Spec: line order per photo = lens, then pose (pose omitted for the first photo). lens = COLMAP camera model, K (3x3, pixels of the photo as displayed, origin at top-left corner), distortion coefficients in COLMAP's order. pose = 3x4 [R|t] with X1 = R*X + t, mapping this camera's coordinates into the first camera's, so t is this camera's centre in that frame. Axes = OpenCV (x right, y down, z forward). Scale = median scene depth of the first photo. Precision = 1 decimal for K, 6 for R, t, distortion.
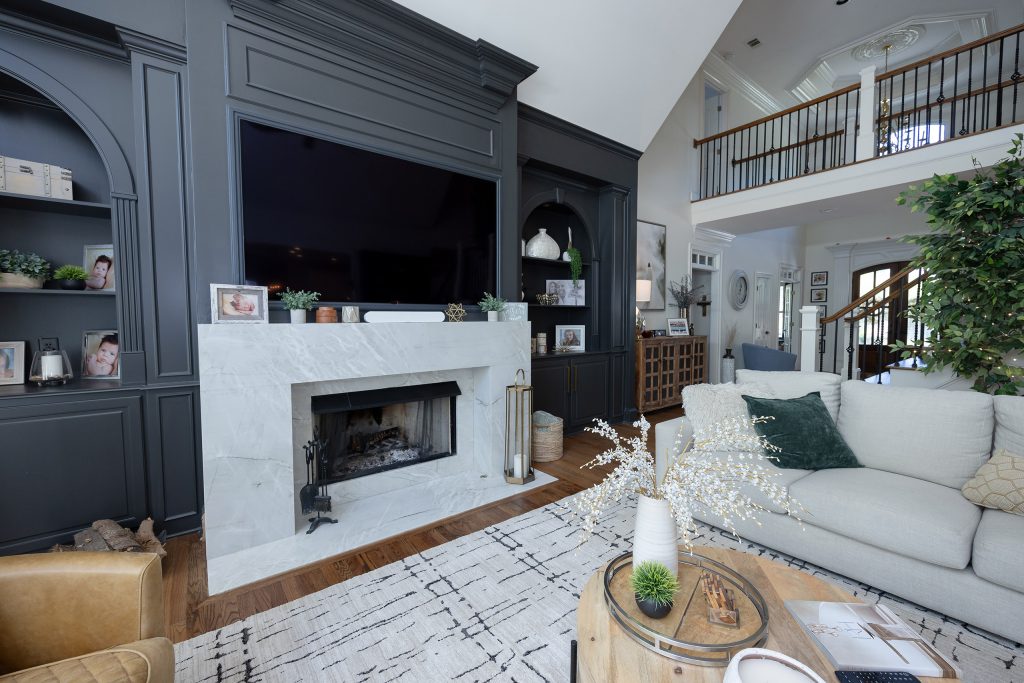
lens RADIAL K [[418.2, 0, 512.5], [0, 418.2, 340.5], [0, 0, 1]] dist [0.001321, 0.000113]
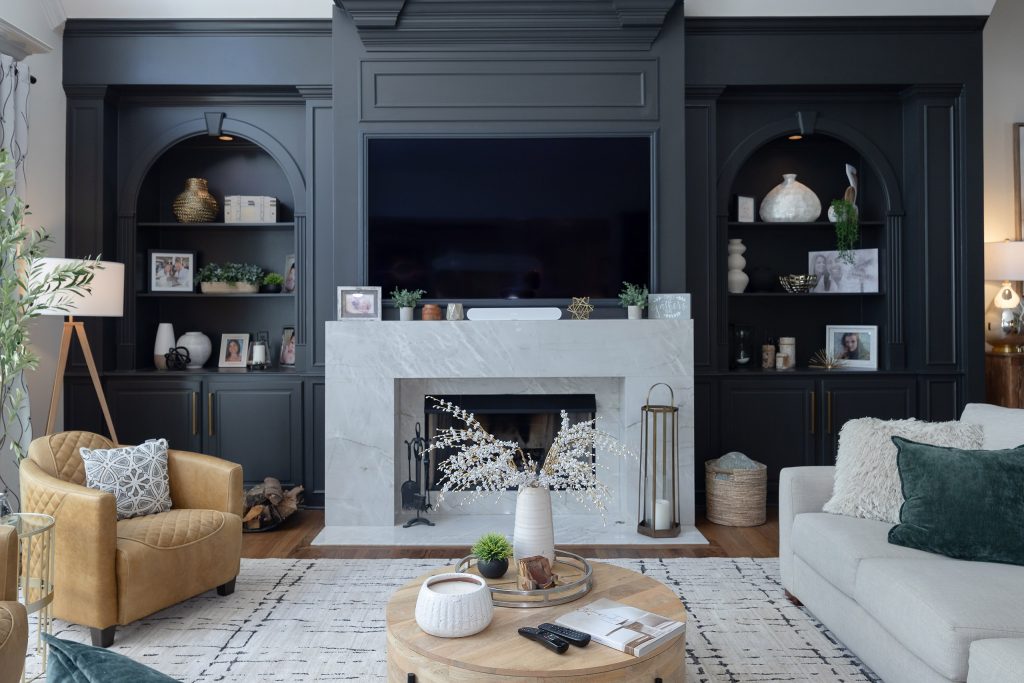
lens RADIAL K [[770.4, 0, 494.7], [0, 770.4, 304.4], [0, 0, 1]] dist [-0.010863, 0.006017]
pose [[0.780200, -0.005402, -0.625507, 0.615328], [-0.030764, 0.998421, -0.046995, 0.001041], [0.624773, 0.055909, 0.778802, -0.251643]]
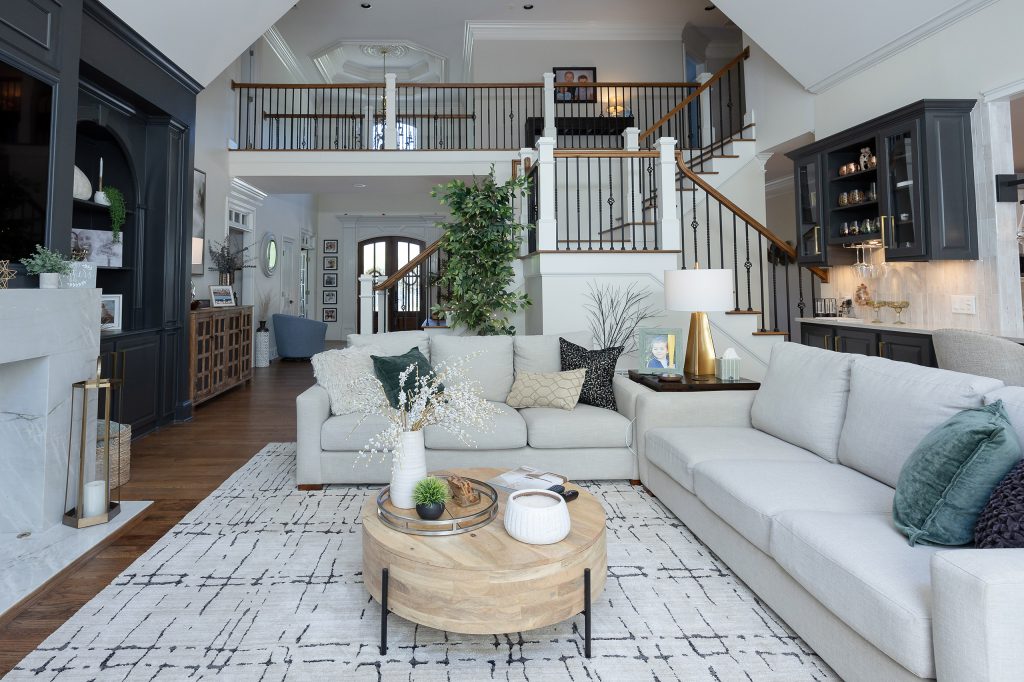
lens RADIAL K [[548.0, 0, 461.1], [0, 548.0, 257.6], [0, 0, 1]] dist [-0.001313, -0.001801]
pose [[0.590428, 0.045459, 0.805809, -0.354170], [0.039908, 0.995547, -0.085404, 0.006005], [-0.806103, 0.082583, 0.585985, -0.039355]]
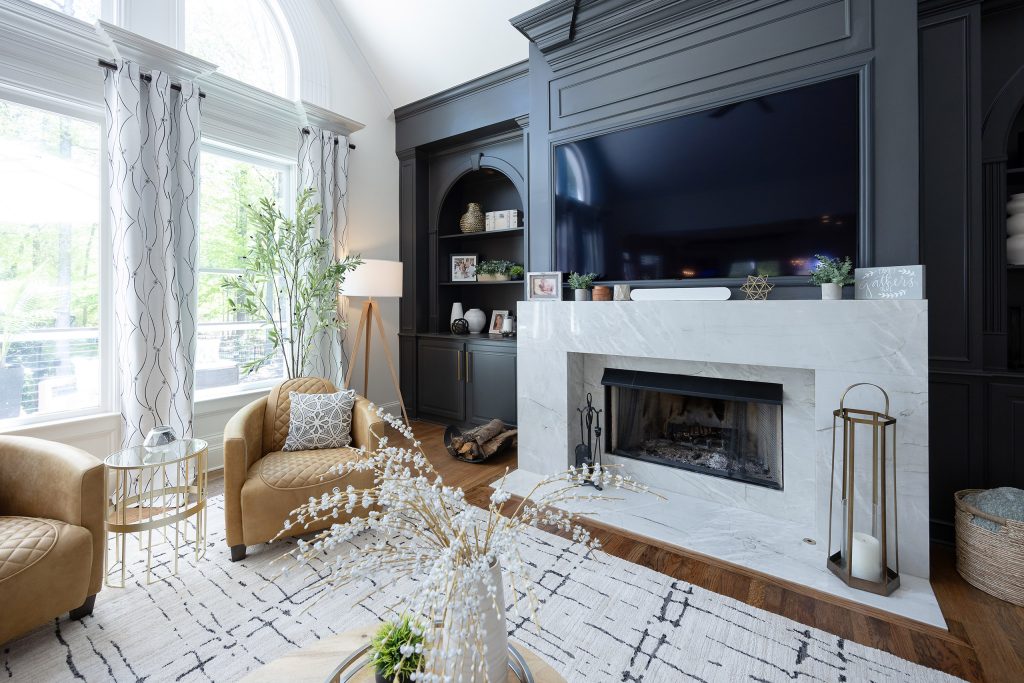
lens RADIAL K [[437.7, 0, 514.2], [0, 437.7, 296.0], [0, 0, 1]] dist [0.007557, -0.004224]
pose [[0.284973, -0.005577, -0.958519, 0.433407], [-0.045027, 0.998801, -0.019198, -0.016753], [0.957477, 0.048630, 0.284380, 0.347159]]
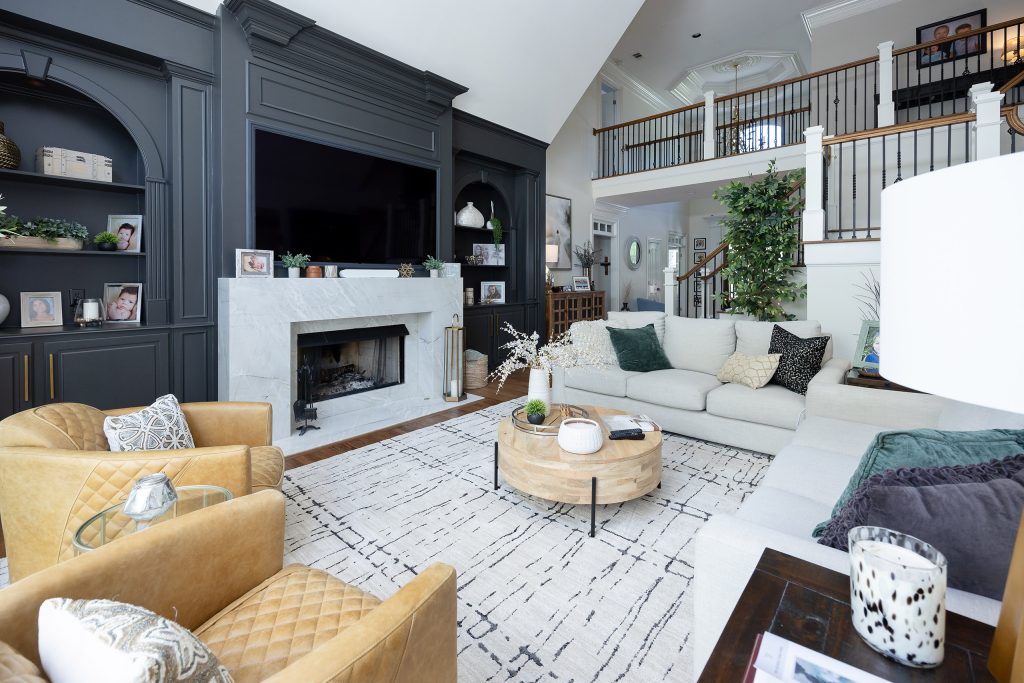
lens RADIAL K [[446.6, 0, 512.1], [0, 446.6, 280.3], [0, 0, 1]] dist [0.003164, 0.000062]
pose [[0.983338, 0.002101, 0.181773, -0.059266], [0.006113, 0.998986, -0.044614, 0.025582], [-0.181683, 0.044982, 0.982328, -0.394399]]
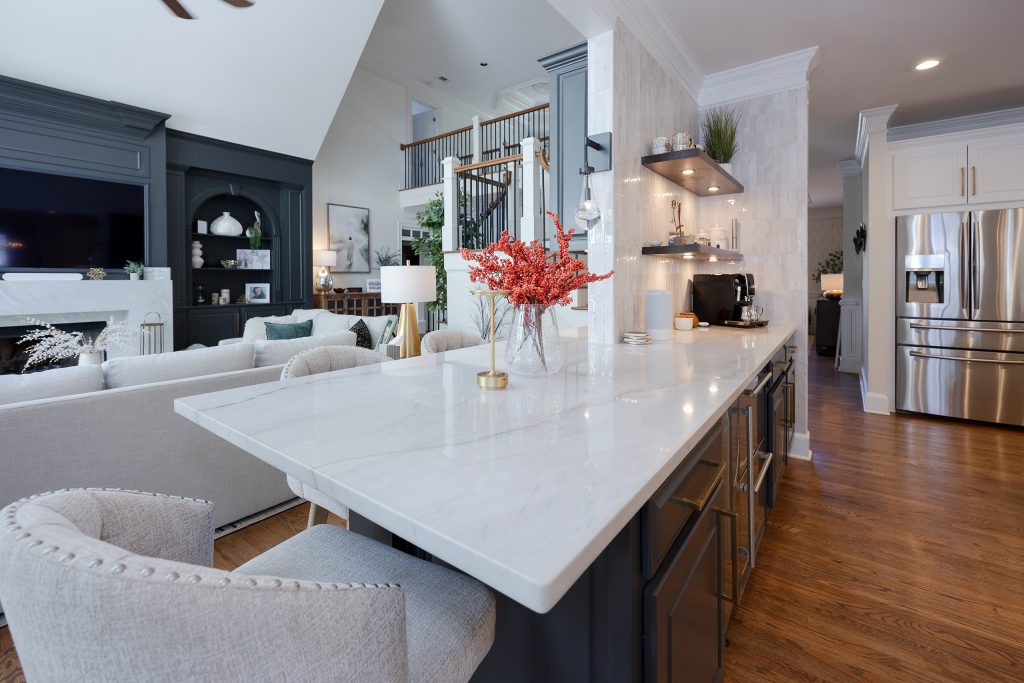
lens RADIAL K [[437.7, 0, 516.6], [0, 437.7, 282.6], [0, 0, 1]] dist [0.007557, -0.004224]
pose [[0.966852, 0.002513, 0.255323, 0.838415], [0.007690, 0.999211, -0.038956, 0.032132], [-0.255220, 0.039629, 0.966071, -0.824468]]
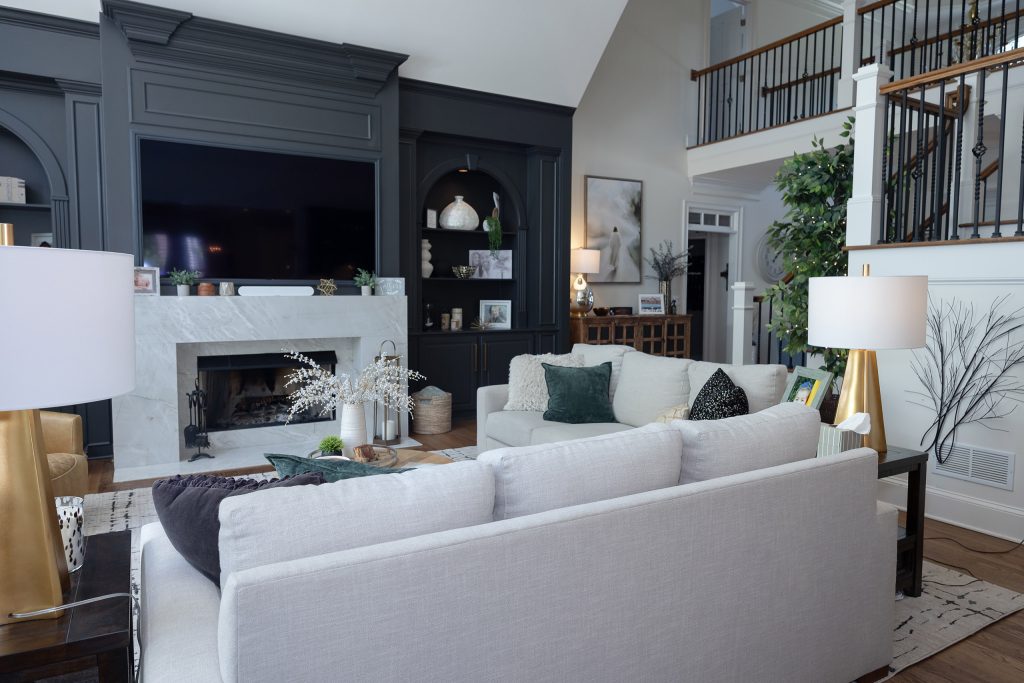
lens RADIAL K [[667.8, 0, 514.1], [0, 667.8, 338.9], [0, 0, 1]] dist [-0.001138, 0.000032]
pose [[0.990209, 0.019659, -0.138198, 0.546849], [-0.016532, 0.999581, 0.023740, 0.017409], [0.138607, -0.021222, 0.990120, -0.619763]]
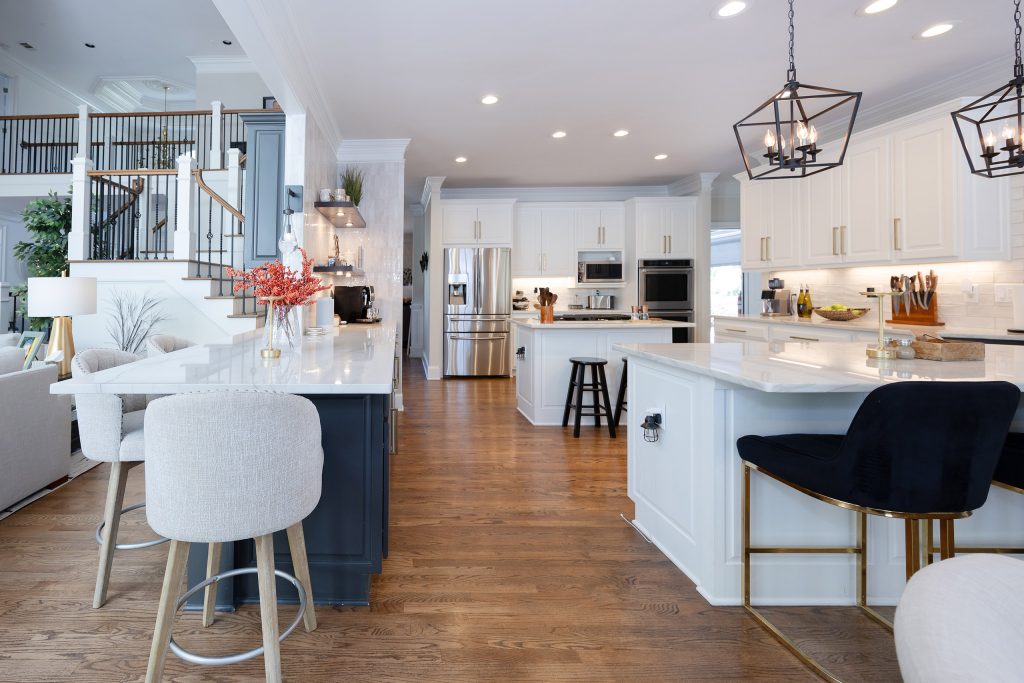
lens RADIAL K [[548.0, 0, 499.0], [0, 548.0, 279.1], [0, 0, 1]] dist [-0.001313, -0.001801]
pose [[0.654737, 0.021641, 0.755547, 0.583718], [0.036857, 0.997487, -0.060510, 0.074841], [-0.754958, 0.067465, 0.652294, -1.433414]]
